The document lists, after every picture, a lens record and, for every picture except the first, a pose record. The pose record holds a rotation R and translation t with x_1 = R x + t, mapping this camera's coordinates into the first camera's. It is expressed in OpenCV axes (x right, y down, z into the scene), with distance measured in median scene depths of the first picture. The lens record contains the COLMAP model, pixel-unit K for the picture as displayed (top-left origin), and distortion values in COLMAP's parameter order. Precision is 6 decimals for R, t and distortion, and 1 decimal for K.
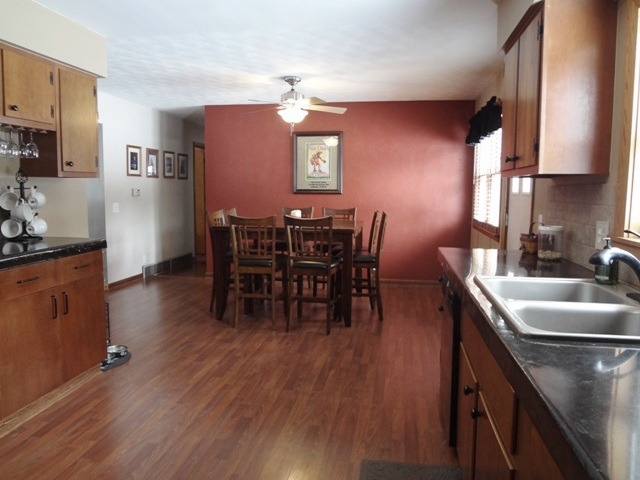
lens RADIAL K [[478.3, 0, 317.1], [0, 478.3, 242.4], [0, 0, 1]] dist [-0.041272, 0.002288]
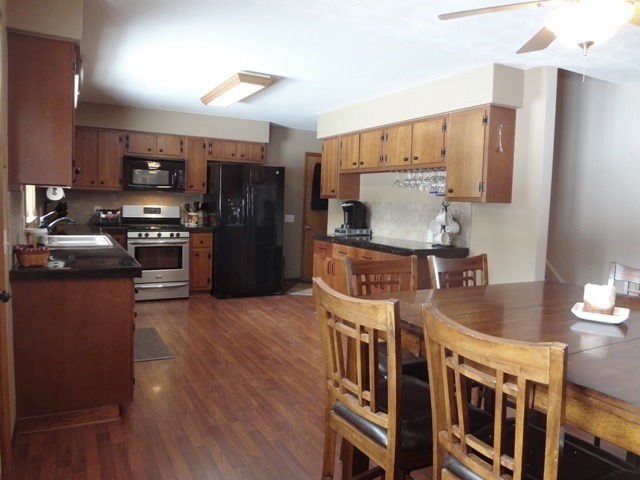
lens RADIAL K [[478.3, 0, 321.3], [0, 478.3, 240.4], [0, 0, 1]] dist [-0.041272, 0.002288]
pose [[-0.786662, 0.014515, -0.617213, 0.315918], [-0.108335, 0.980966, 0.161147, -0.126264], [0.607804, 0.193634, -0.770117, 1.106218]]
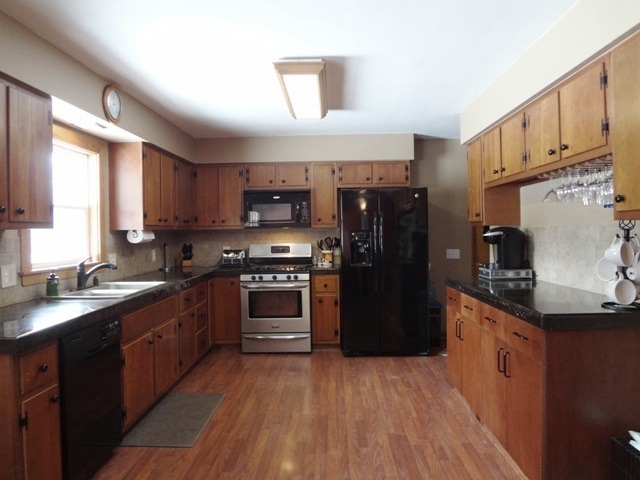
lens RADIAL K [[478.3, 0, 318.1], [0, 478.3, 239.9], [0, 0, 1]] dist [-0.041272, 0.002288]
pose [[-0.989859, 0.006563, -0.141903, -0.028026], [-0.011090, 0.992314, 0.123247, -0.114489], [0.141621, 0.123571, -0.982178, 0.969321]]
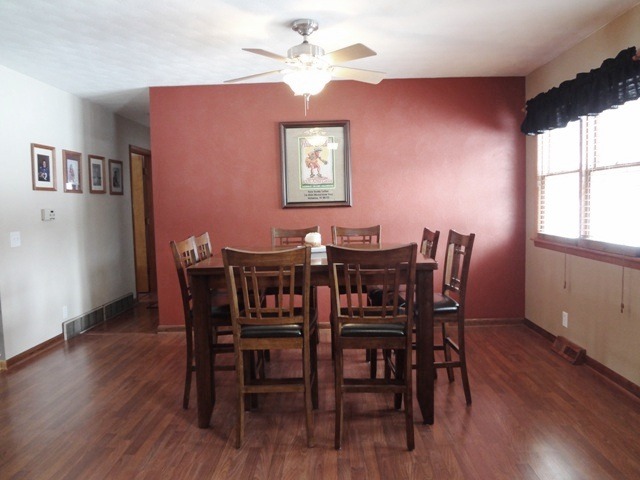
lens RADIAL K [[478.3, 0, 319.9], [0, 478.3, 240.8], [0, 0, 1]] dist [-0.041272, 0.002288]
pose [[0.988329, -0.044421, 0.145714, -0.112555], [0.049659, 0.998237, -0.032503, -0.031019], [-0.144013, 0.039359, 0.988793, 0.320971]]
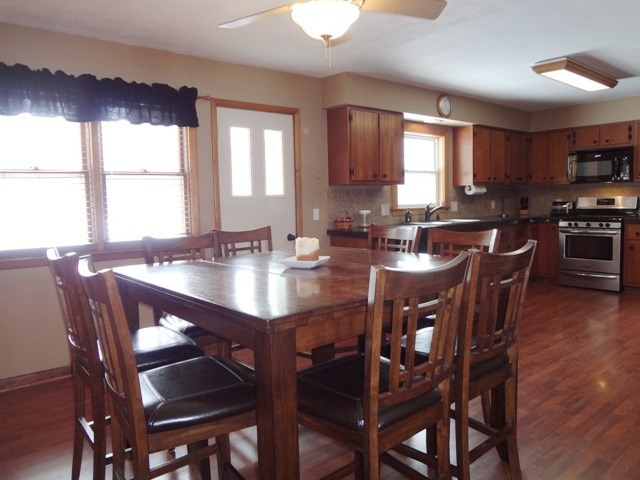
lens RADIAL K [[478.3, 0, 323.9], [0, 478.3, 238.7], [0, 0, 1]] dist [-0.041272, 0.002288]
pose [[-0.770751, -0.046484, 0.635439, -0.313644], [0.082373, 0.981695, 0.171728, -0.131779], [-0.631789, 0.184702, -0.752813, 1.274962]]
